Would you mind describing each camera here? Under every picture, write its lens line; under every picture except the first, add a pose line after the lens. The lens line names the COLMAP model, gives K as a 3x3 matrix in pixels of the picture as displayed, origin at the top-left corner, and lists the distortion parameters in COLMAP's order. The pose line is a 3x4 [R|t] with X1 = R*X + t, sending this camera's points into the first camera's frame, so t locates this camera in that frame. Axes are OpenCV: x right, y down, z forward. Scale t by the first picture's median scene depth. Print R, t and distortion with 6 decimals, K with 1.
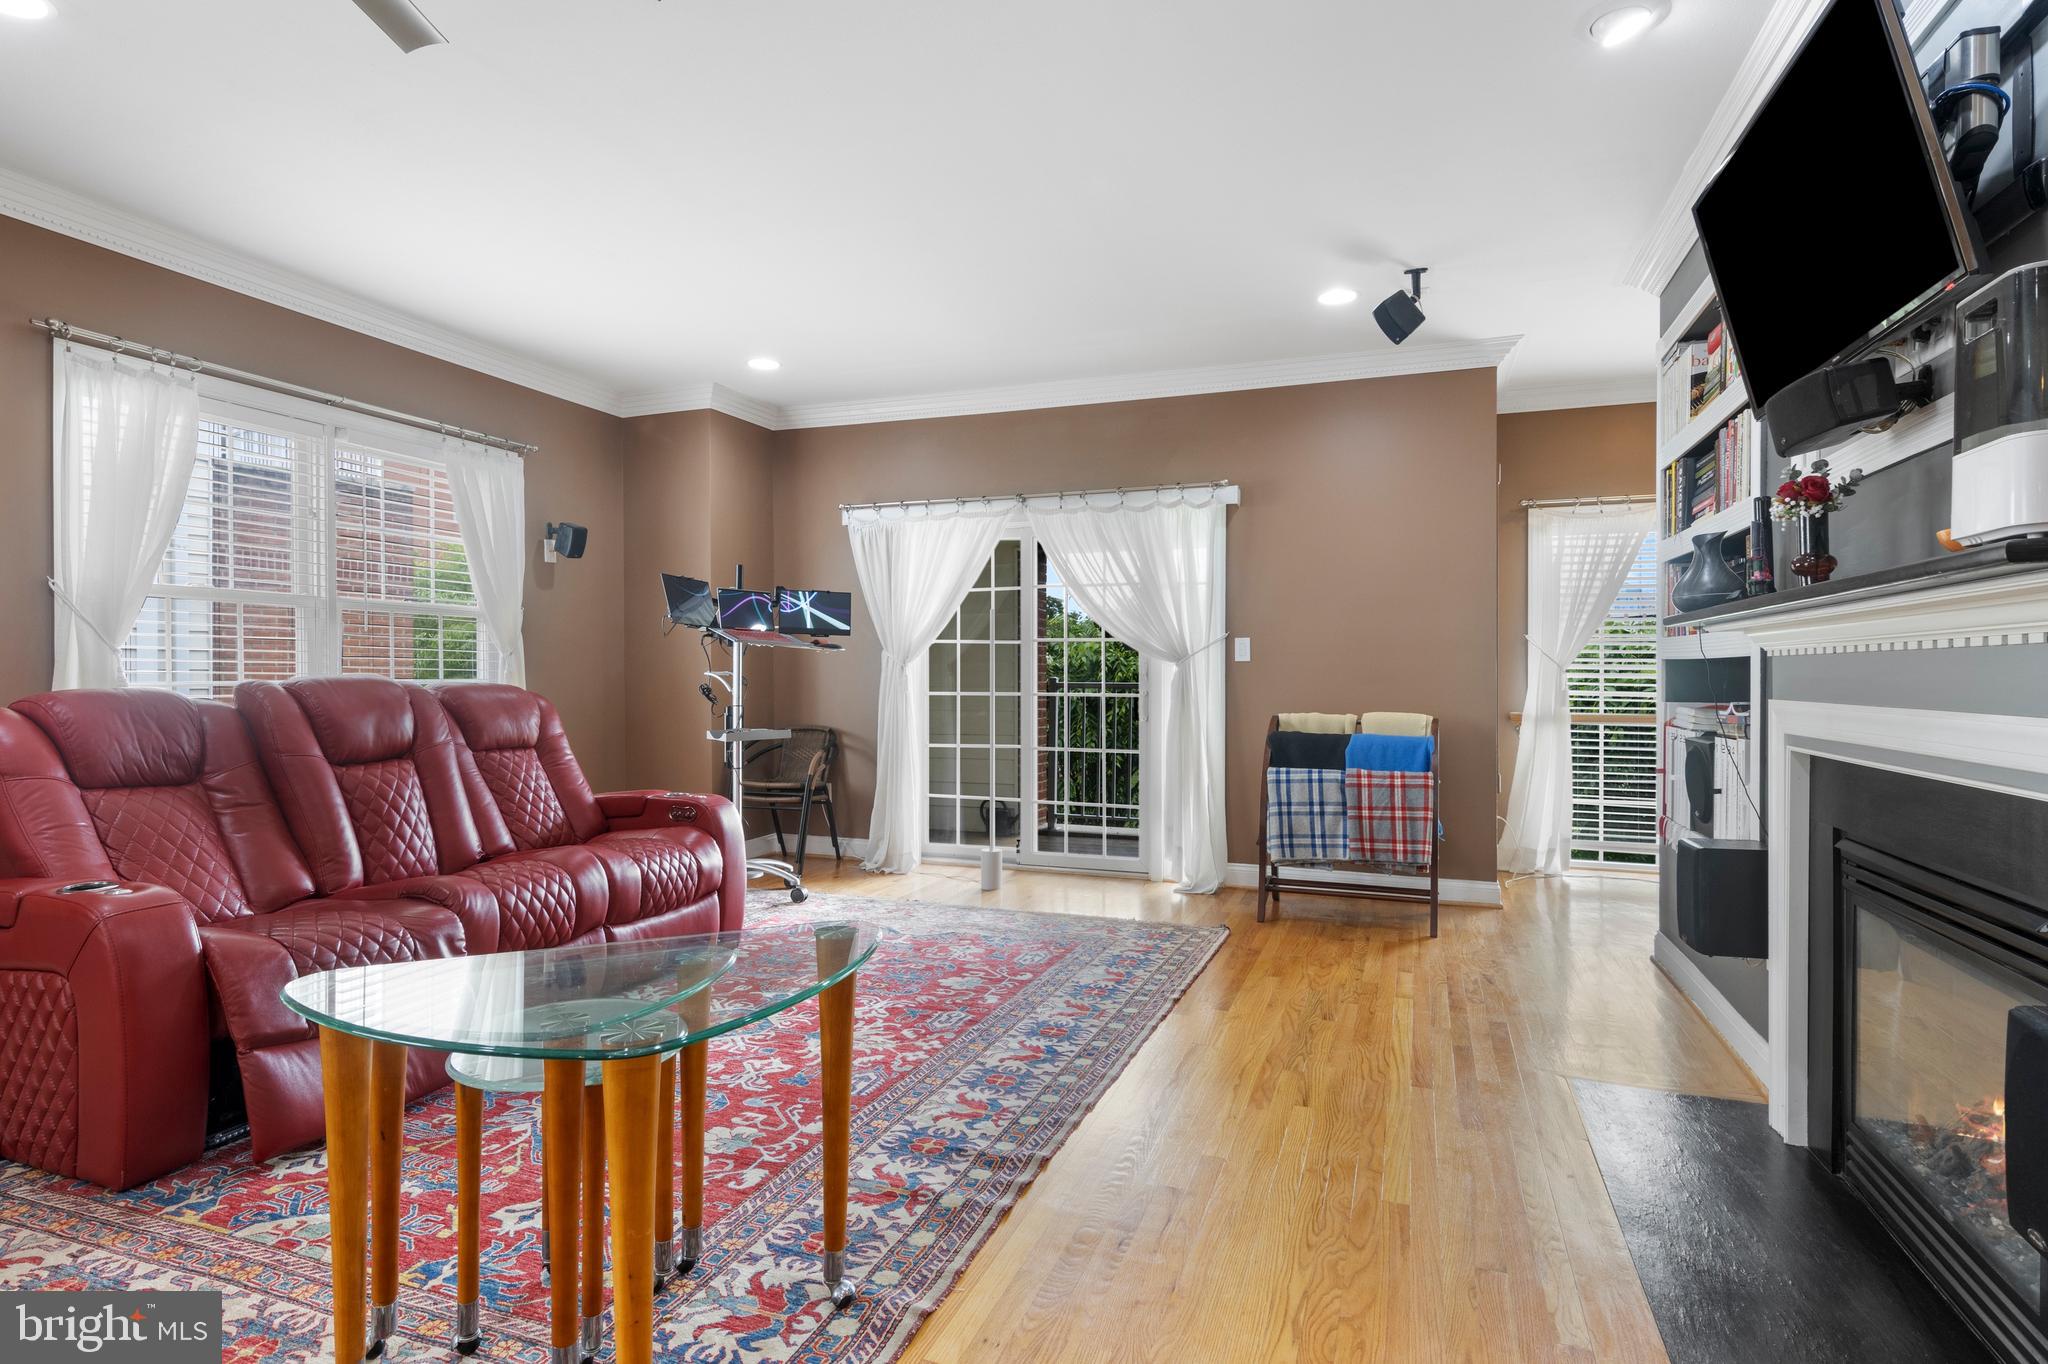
lens RADIAL K [[1044.9, 0, 1024.0], [0, 1044.9, 682.0], [0, 0, 1]] dist [0.009037, -0.000945]
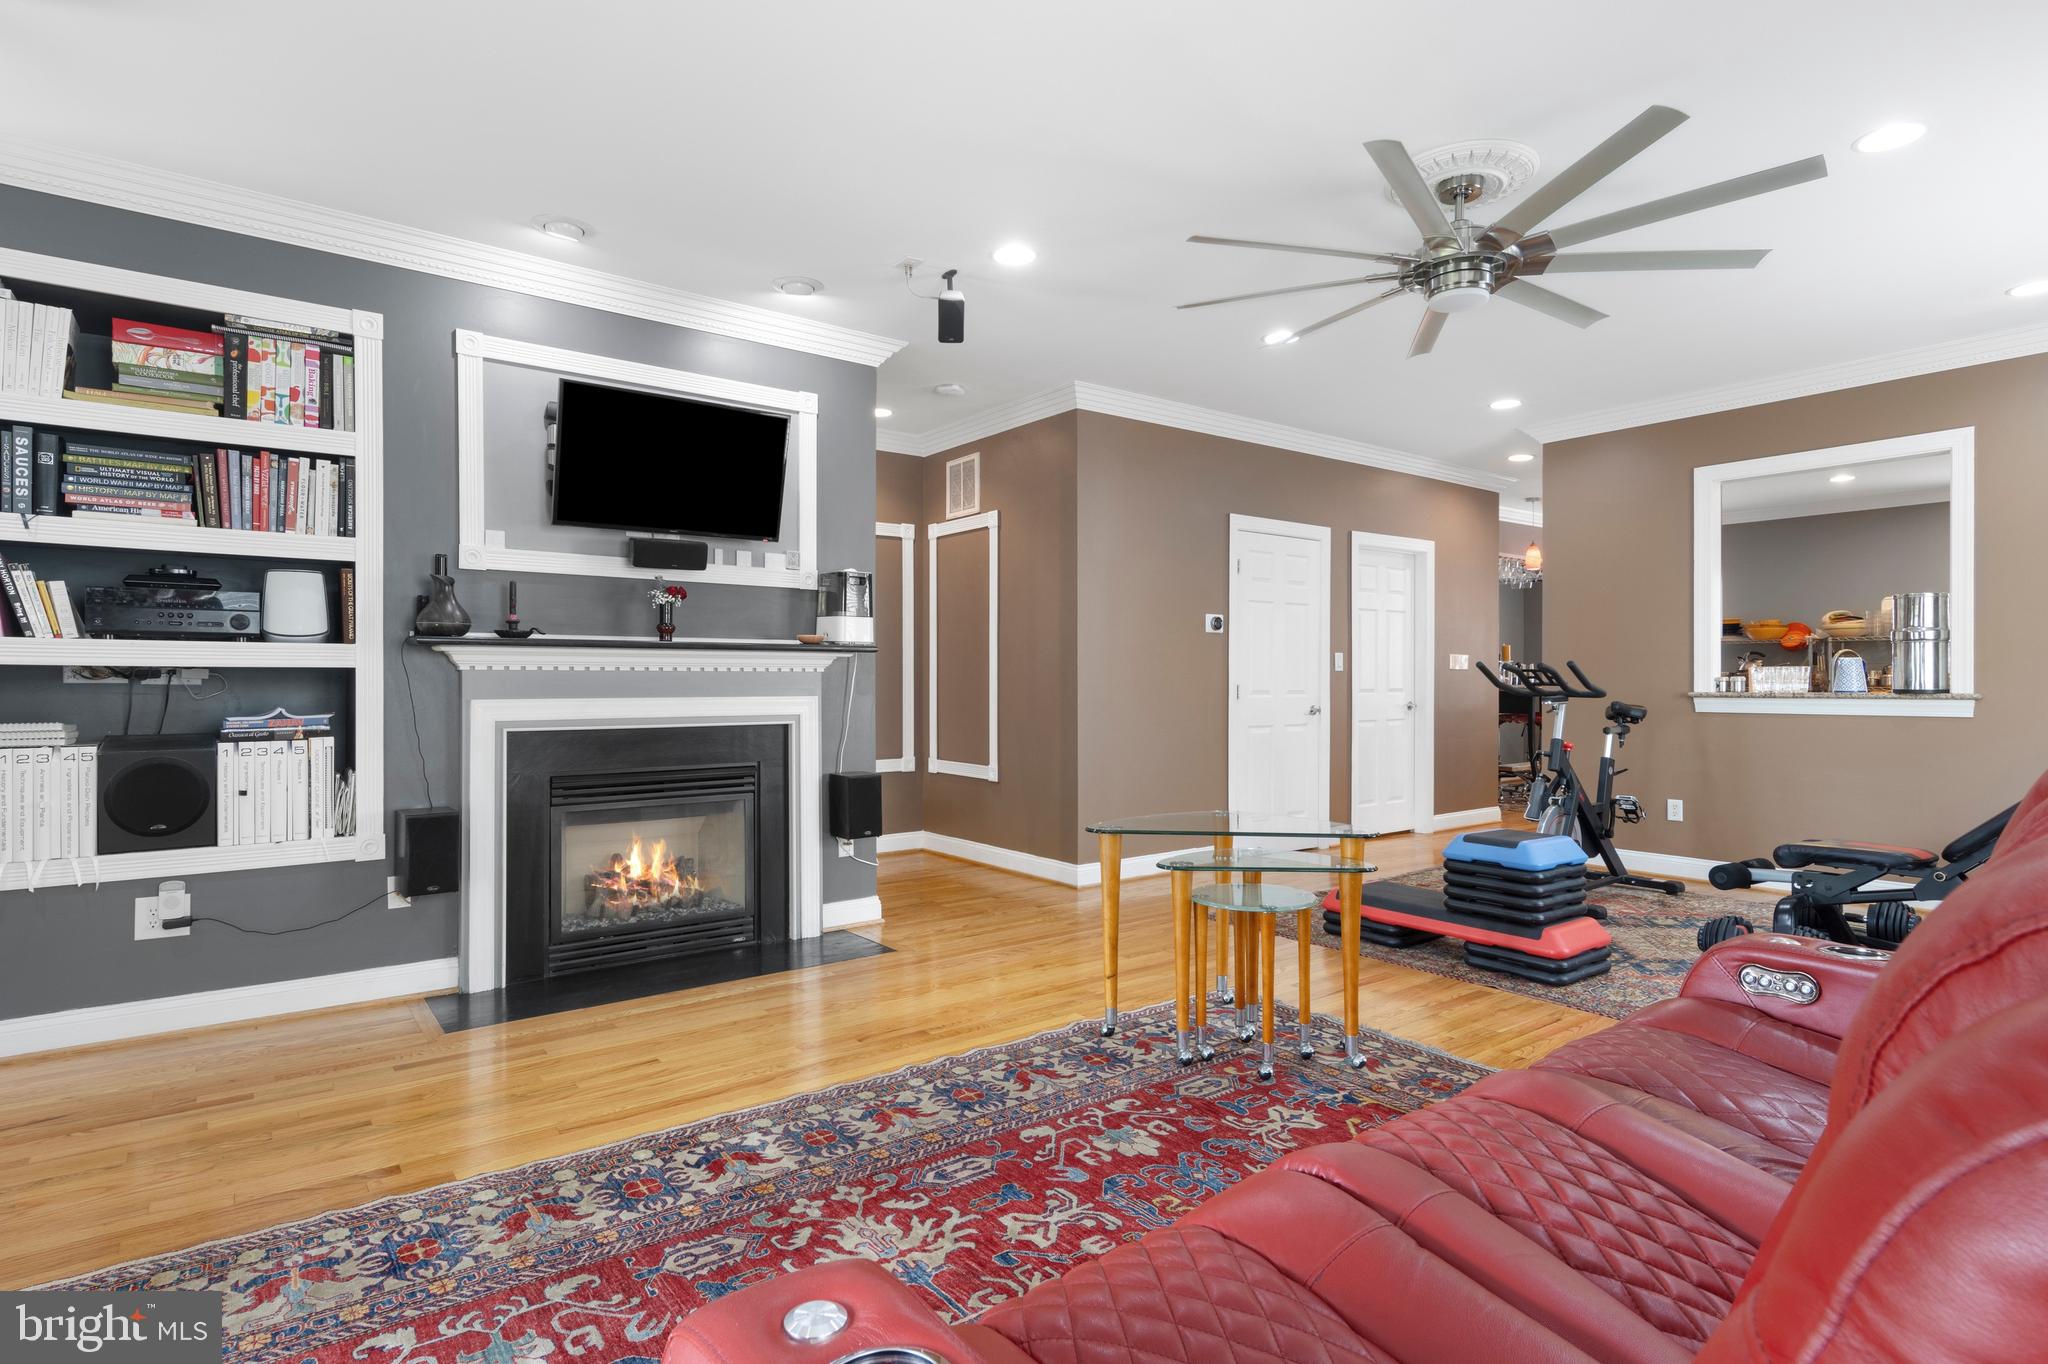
lens RADIAL K [[1044.9, 0, 1024.0], [0, 1044.9, 682.0], [0, 0, 1]] dist [0.009037, -0.000945]
pose [[-0.843469, -0.000700, 0.537177, -0.443304], [0.003626, 0.999969, 0.006997, -0.009744], [-0.537165, 0.007849, -0.843441, 1.131528]]
